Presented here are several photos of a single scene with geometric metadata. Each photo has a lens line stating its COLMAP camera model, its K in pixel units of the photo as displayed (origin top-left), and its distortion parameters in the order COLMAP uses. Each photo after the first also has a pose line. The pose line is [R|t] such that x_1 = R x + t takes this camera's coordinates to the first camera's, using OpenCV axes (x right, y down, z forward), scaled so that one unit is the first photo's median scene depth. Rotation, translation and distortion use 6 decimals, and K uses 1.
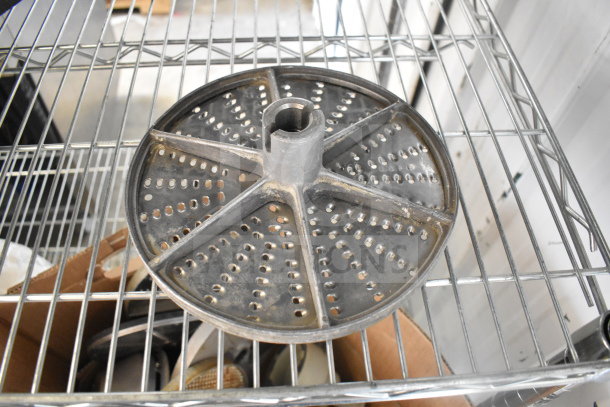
lens RADIAL K [[464.7, 0, 304.9], [0, 464.7, 205.5], [0, 0, 1]] dist [-0.100414, 0.010149]
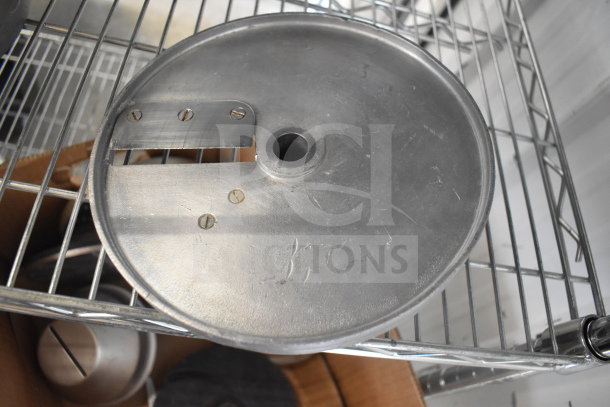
lens RADIAL K [[464.7, 0, 306.7], [0, 464.7, 205.5], [0, 0, 1]] dist [-0.100414, 0.010149]
pose [[0.960652, 0.216912, 0.173485, -0.174350], [-0.231978, 0.970079, 0.071641, 0.031096], [-0.152755, -0.109067, 0.982227, 0.007584]]
